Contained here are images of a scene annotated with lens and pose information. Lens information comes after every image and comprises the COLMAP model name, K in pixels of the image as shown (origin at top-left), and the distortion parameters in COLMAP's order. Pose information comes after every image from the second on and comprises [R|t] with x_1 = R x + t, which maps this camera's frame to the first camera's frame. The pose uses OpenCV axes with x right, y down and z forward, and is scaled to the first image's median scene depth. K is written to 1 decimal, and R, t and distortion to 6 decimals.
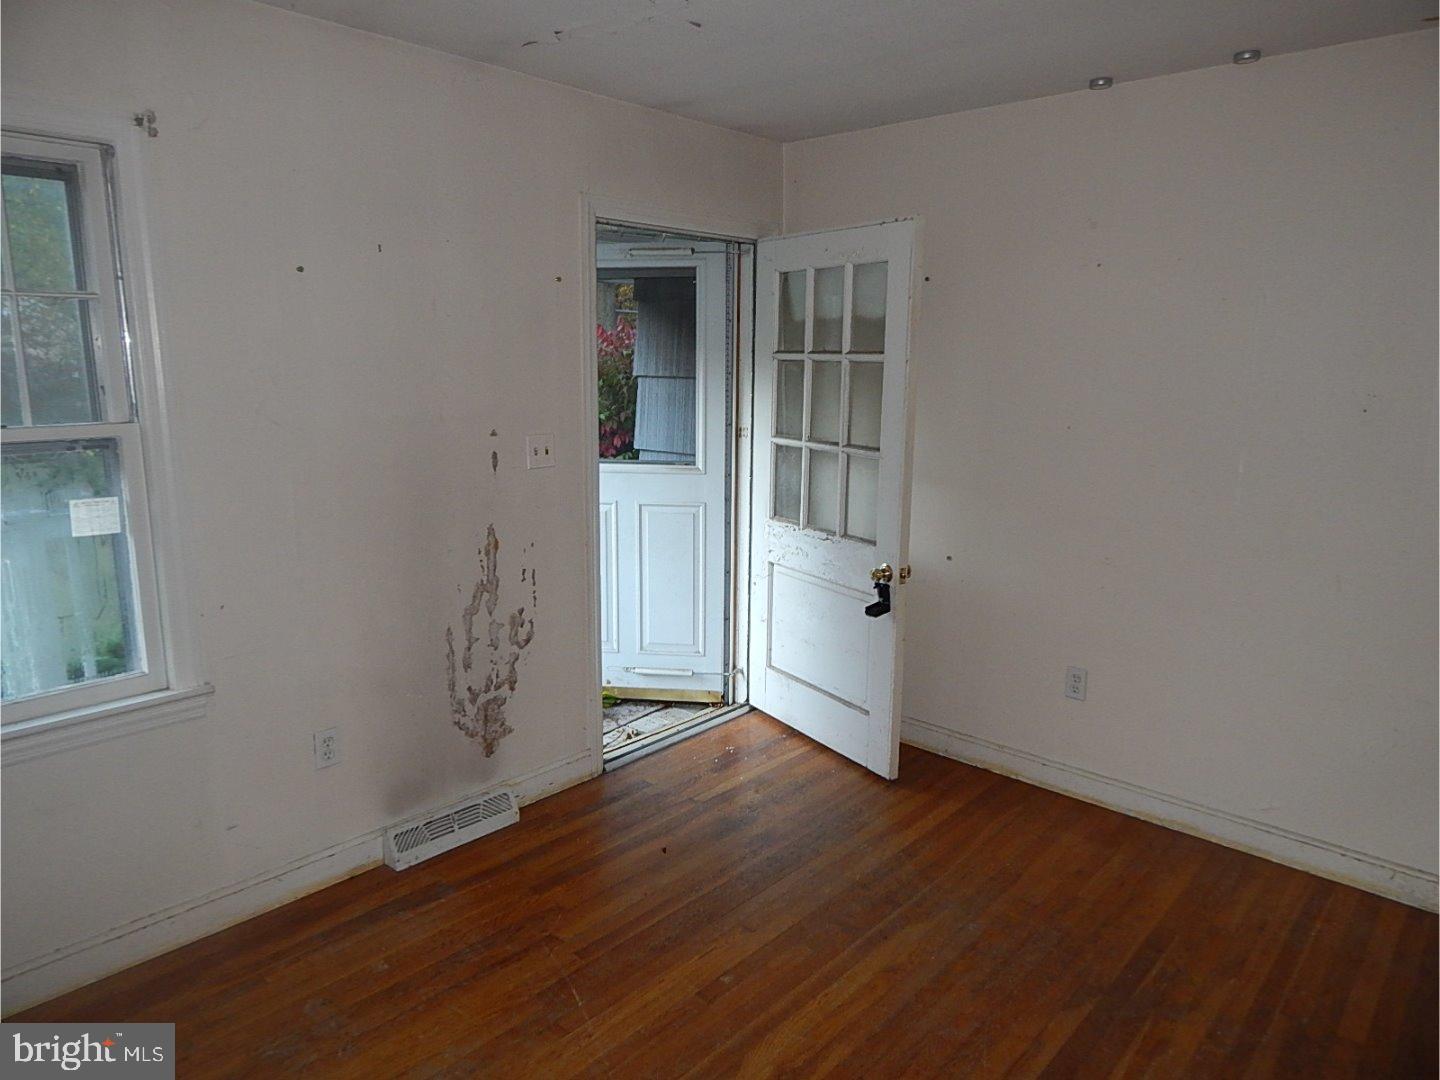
lens RADIAL K [[940.6, 0, 723.7], [0, 940.6, 534.7], [0, 0, 1]] dist [0.000839, -0.006114]
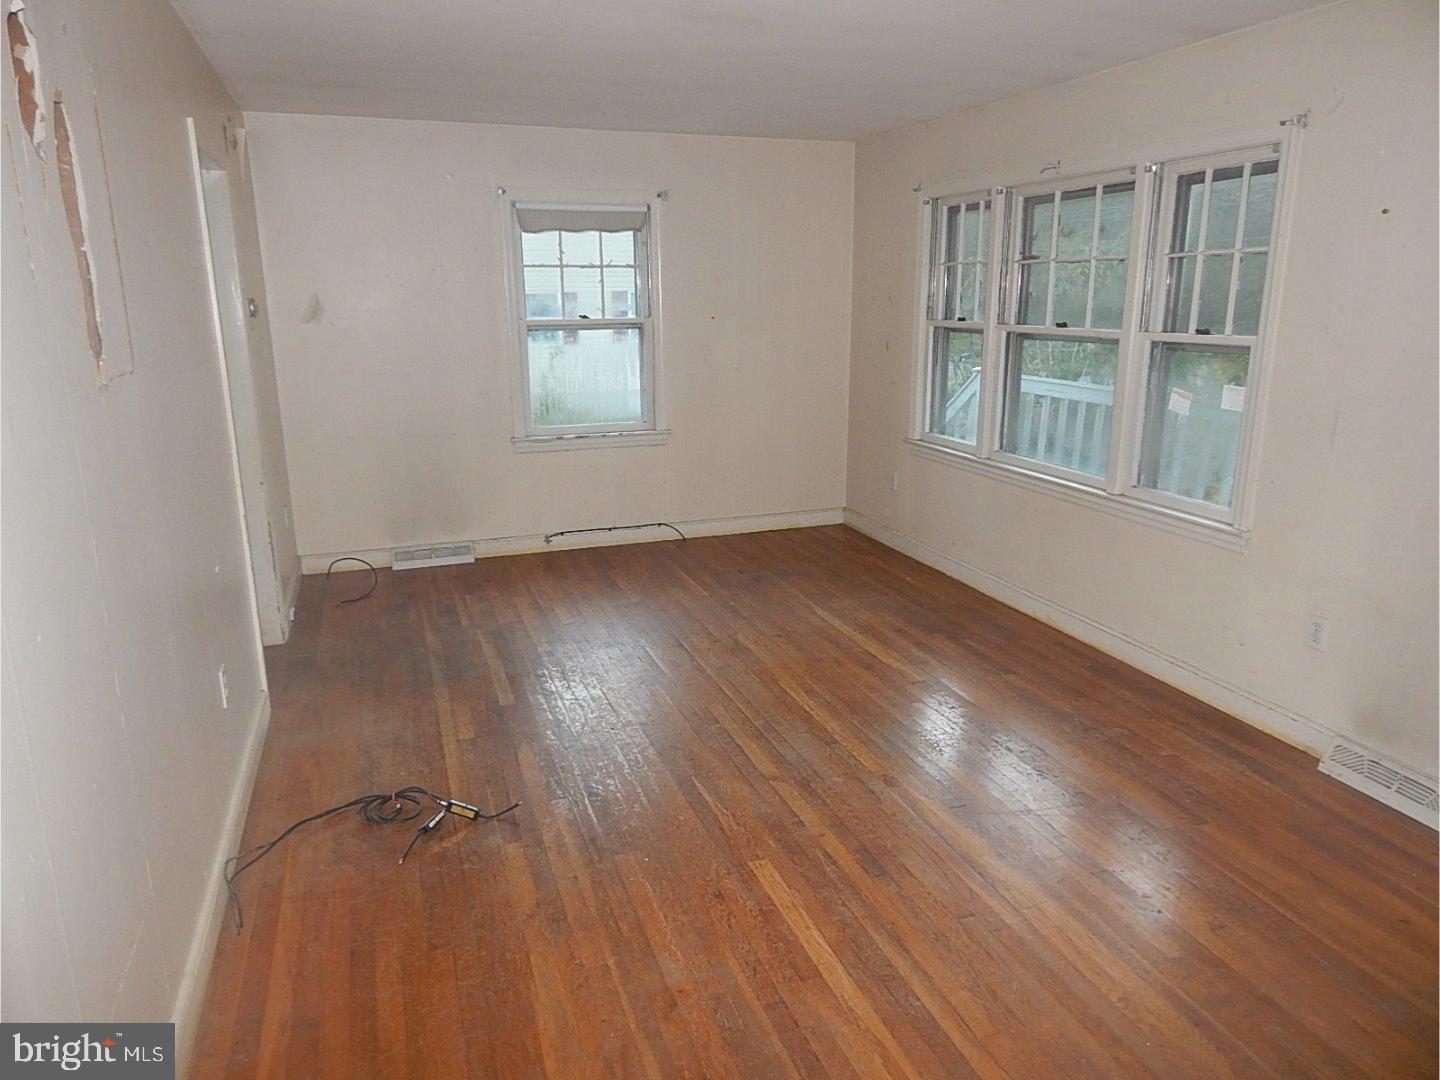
lens RADIAL K [[951.4, 0, 748.1], [0, 951.4, 538.4], [0, 0, 1]] dist [0.001447, -0.000665]
pose [[-0.446160, 0.214952, -0.868756, 0.788255], [-0.168405, 0.933222, 0.317389, -0.121117], [0.878966, 0.287910, -0.380167, 0.708923]]
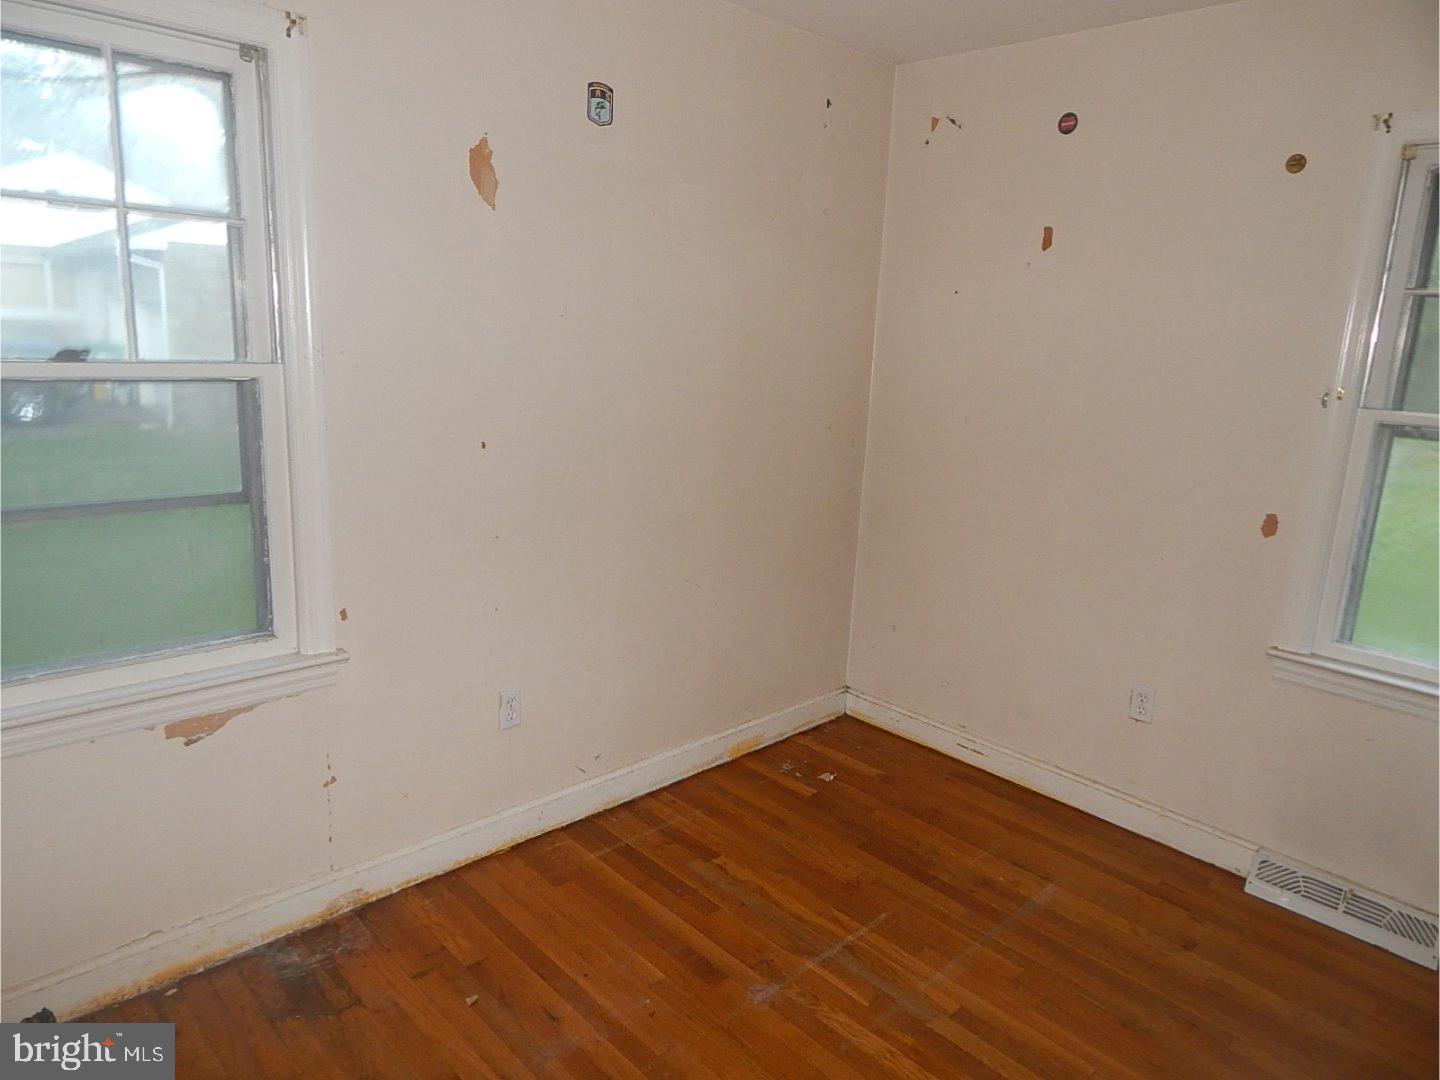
lens RADIAL K [[940.6, 0, 723.7], [0, 940.6, 534.7], [0, 0, 1]] dist [0.000839, -0.006114]
pose [[-0.070826, 0.205215, -0.976151, 0.501969], [-0.219857, 0.951330, 0.215949, -0.066067], [0.972958, 0.229909, -0.022261, 0.401186]]
